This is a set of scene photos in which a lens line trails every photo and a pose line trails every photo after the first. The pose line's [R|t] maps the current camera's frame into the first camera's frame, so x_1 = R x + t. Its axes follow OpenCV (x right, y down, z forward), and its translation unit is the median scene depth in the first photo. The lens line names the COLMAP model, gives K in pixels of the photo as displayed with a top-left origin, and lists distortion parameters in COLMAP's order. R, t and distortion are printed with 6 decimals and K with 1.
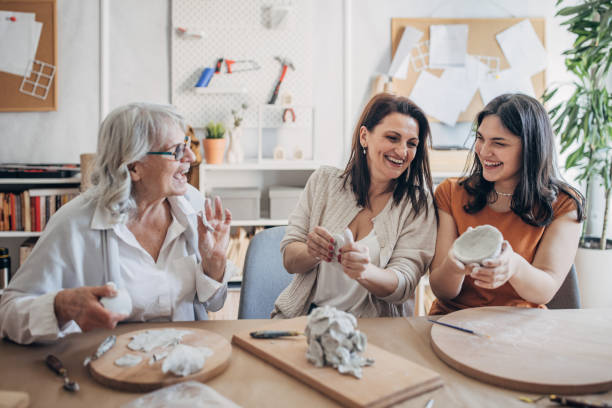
lens RADIAL K [[657.5, 0, 295.7], [0, 657.5, 133.8], [0, 0, 1]] dist [0.009427, 0.000000]
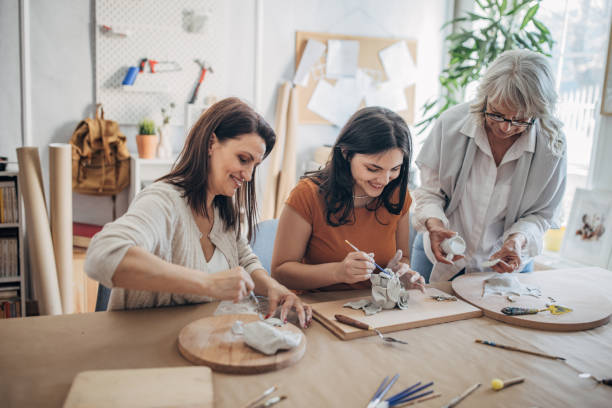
lens RADIAL K [[580.0, 0, 284.9], [0, 580.0, 201.7], [0, 0, 1]] dist [-0.001258, 0.000000]
pose [[0.955538, -0.011323, 0.294649, -0.179139], [-0.024252, 0.992859, 0.116802, -0.000235], [-0.293868, -0.118755, 0.948440, 0.023910]]
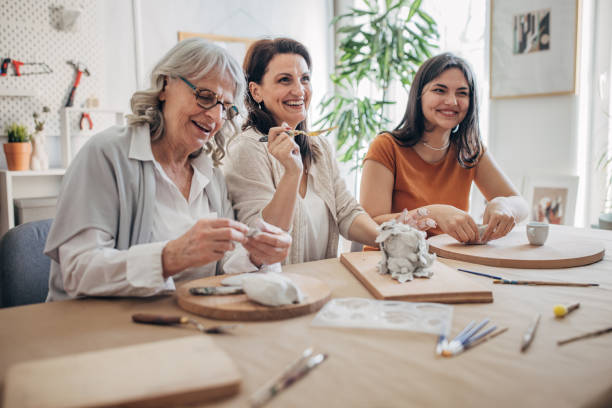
lens RADIAL K [[580.0, 0, 281.4], [0, 580.0, 201.6], [0, 0, 1]] dist [-0.001258, 0.000000]
pose [[0.858400, -0.059487, 0.509520, -0.212239], [0.044445, 0.998143, 0.041656, 0.067102], [-0.511052, -0.013112, 0.859450, 0.119267]]
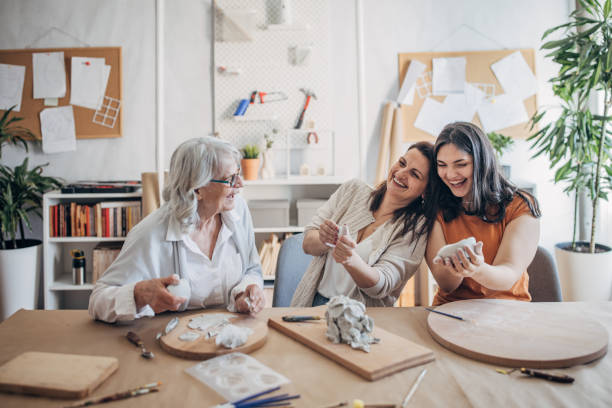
lens RADIAL K [[580.0, 0, 266.4], [0, 580.0, 117.2], [0, 0, 1]] dist [-0.001258, 0.000000]
pose [[0.995593, -0.019562, -0.091713, 0.003338], [0.014269, 0.998214, -0.058017, -0.005844], [0.092684, 0.056452, 0.994094, -0.046870]]
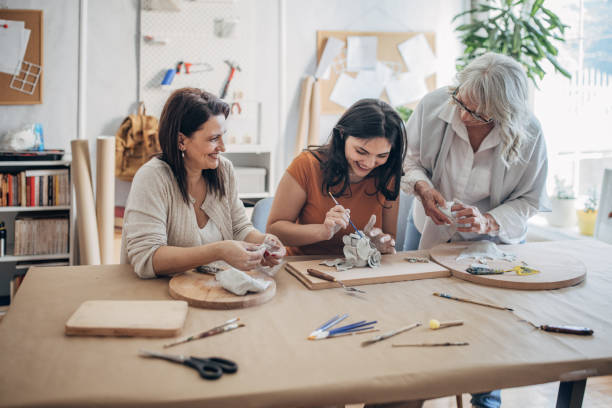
lens RADIAL K [[580.0, 0, 235.0], [0, 580.0, 102.9], [0, 0, 1]] dist [-0.001258, 0.000000]
pose [[0.993366, 0.003297, 0.114945, -0.140281], [0.002292, 0.998823, -0.048458, 0.013676], [-0.114969, 0.048400, 0.992189, -0.066464]]
